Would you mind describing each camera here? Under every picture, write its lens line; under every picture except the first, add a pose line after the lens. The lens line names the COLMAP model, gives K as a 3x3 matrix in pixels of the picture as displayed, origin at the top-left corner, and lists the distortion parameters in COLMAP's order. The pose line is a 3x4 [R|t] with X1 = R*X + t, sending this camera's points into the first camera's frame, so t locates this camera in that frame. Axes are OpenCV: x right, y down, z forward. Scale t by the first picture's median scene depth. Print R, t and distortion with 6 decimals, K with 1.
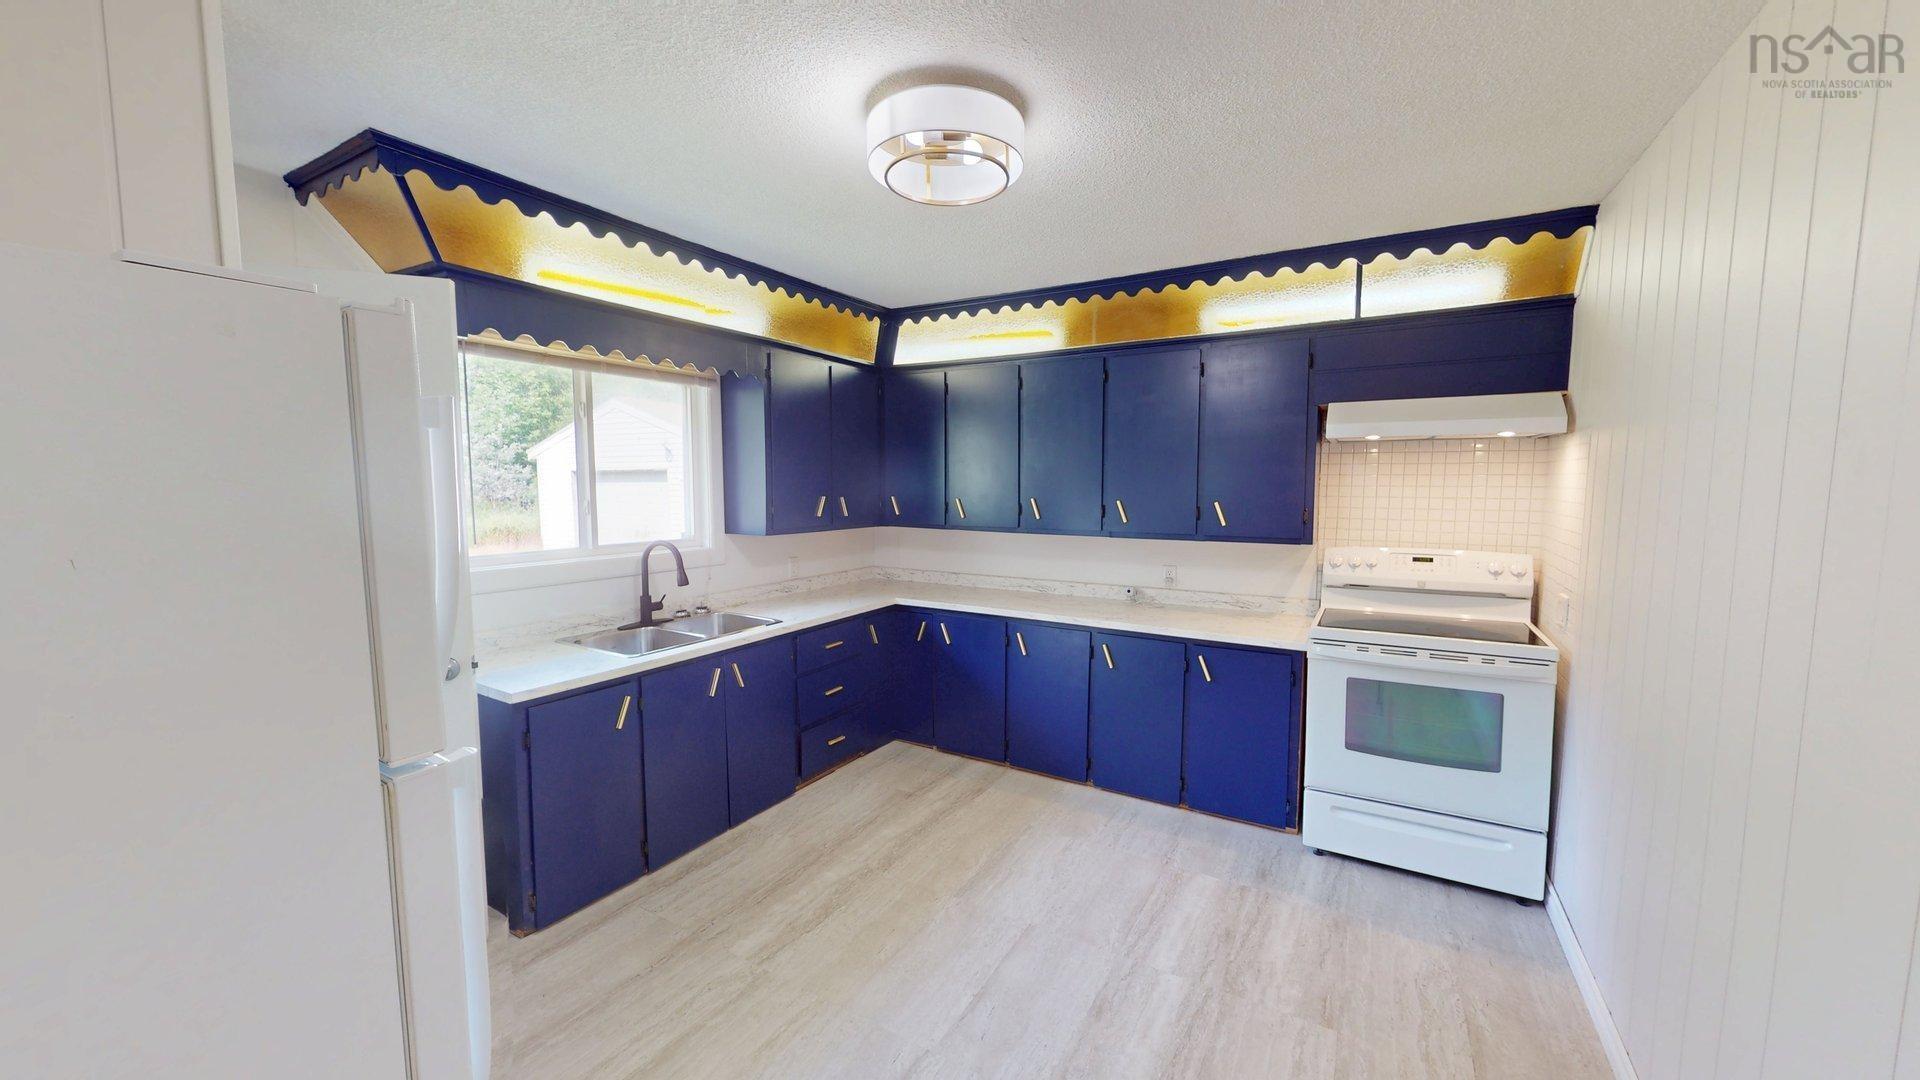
lens RADIAL K [[703.0, 0, 963.6], [0, 703.0, 540.8], [0, 0, 1]] dist [-0.001915, 0.000017]
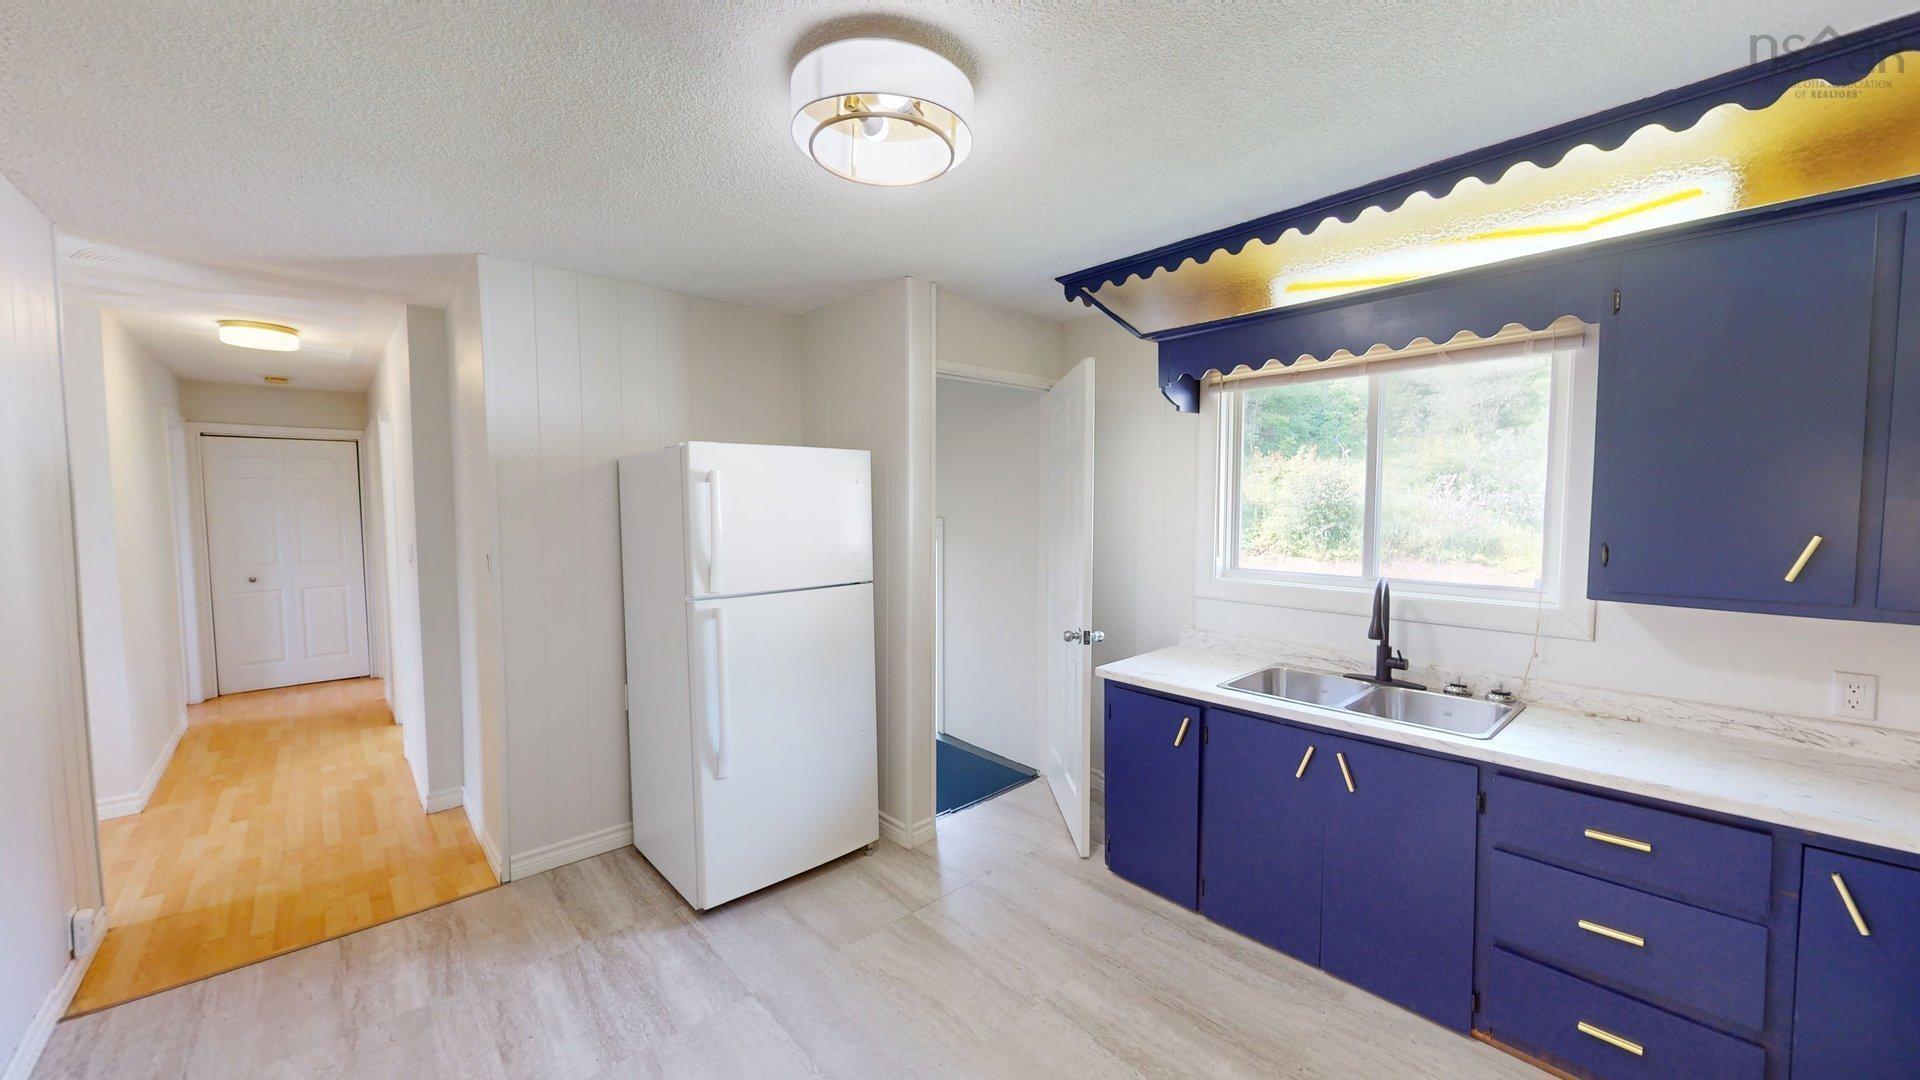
lens RADIAL K [[703.0, 0, 959.6], [0, 703.0, 545.0], [0, 0, 1]] dist [-0.001915, 0.000017]
pose [[-0.298927, 0.053286, -0.952787, 0.504371], [-0.080764, 0.993445, 0.080898, -0.069174], [0.950852, 0.101133, -0.292664, 0.883695]]
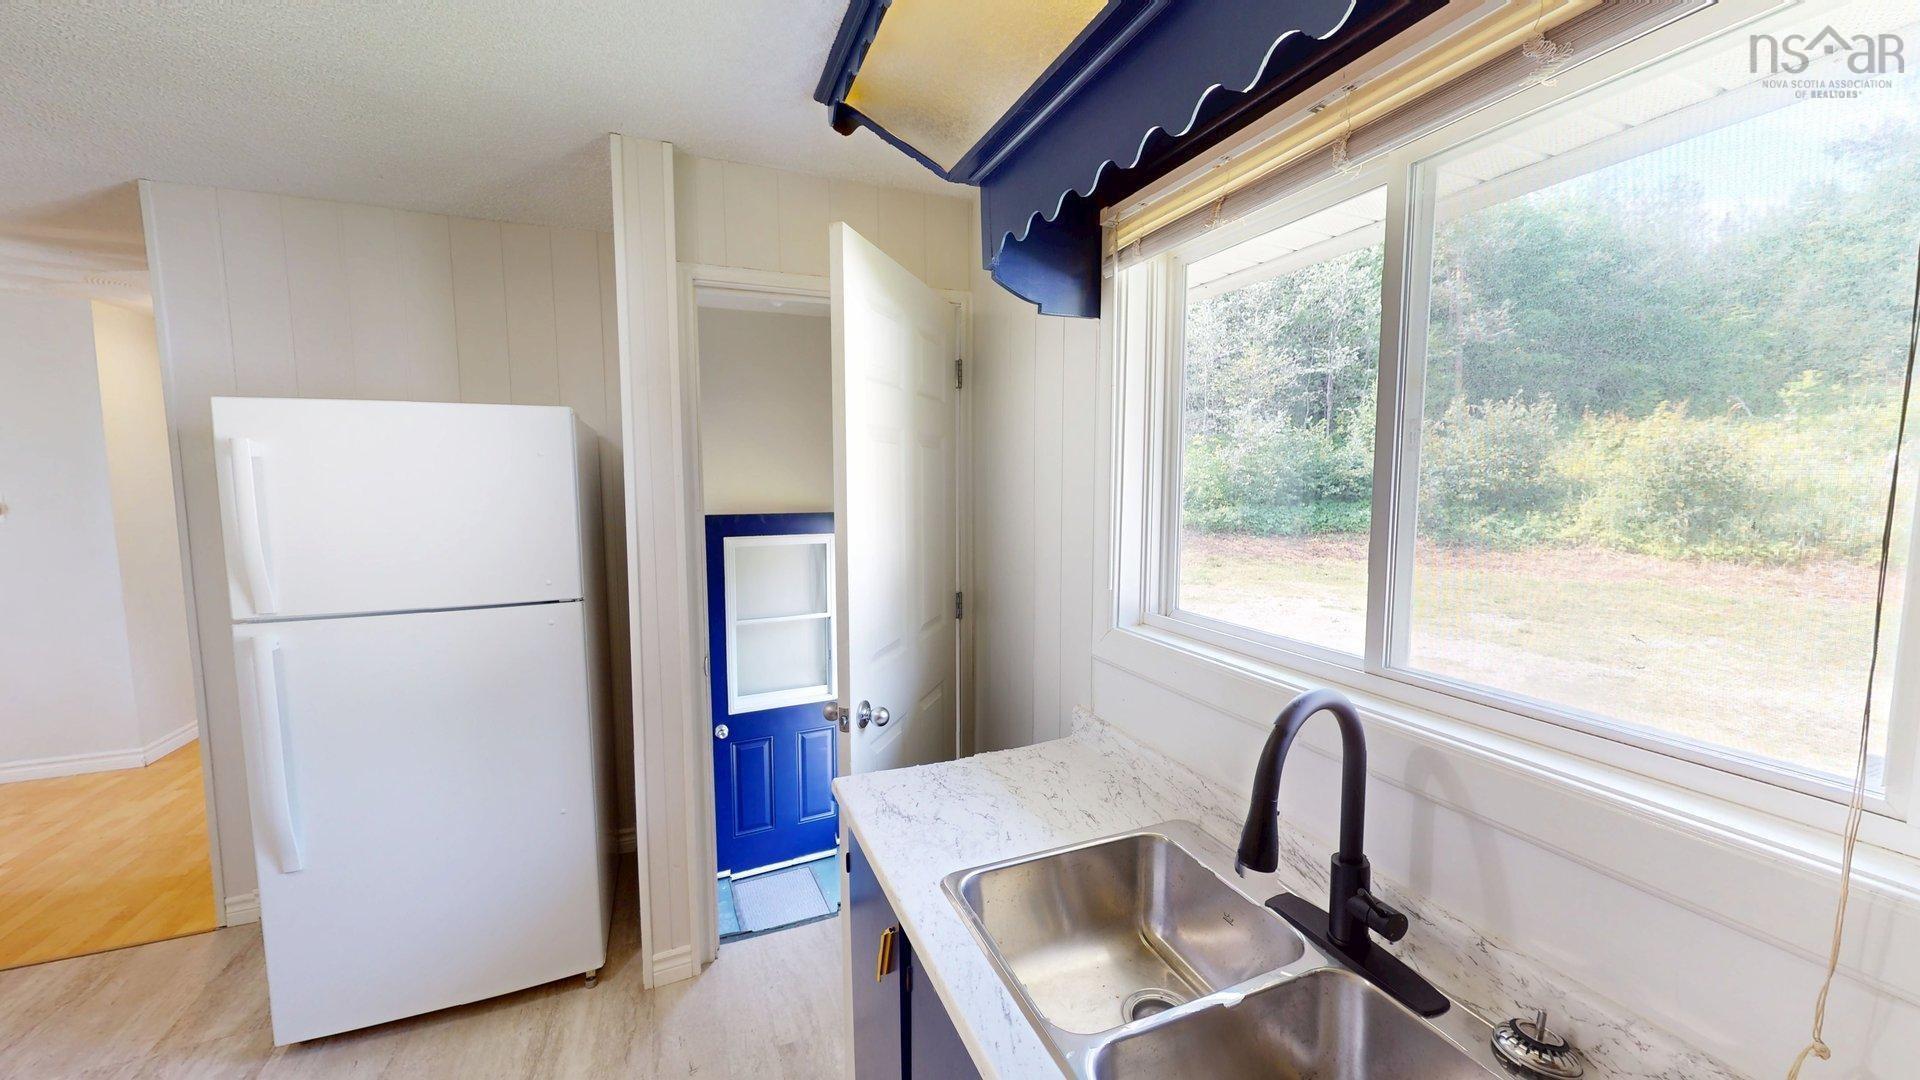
lens RADIAL K [[703.0, 0, 960.9], [0, 703.0, 538.0], [0, 0, 1]] dist [-0.001915, 0.000017]
pose [[-0.606268, 0.063385, -0.792730, -0.118179], [-0.068558, 0.988942, 0.131505, -0.102200], [0.792299, 0.134075, -0.595219, 1.180713]]
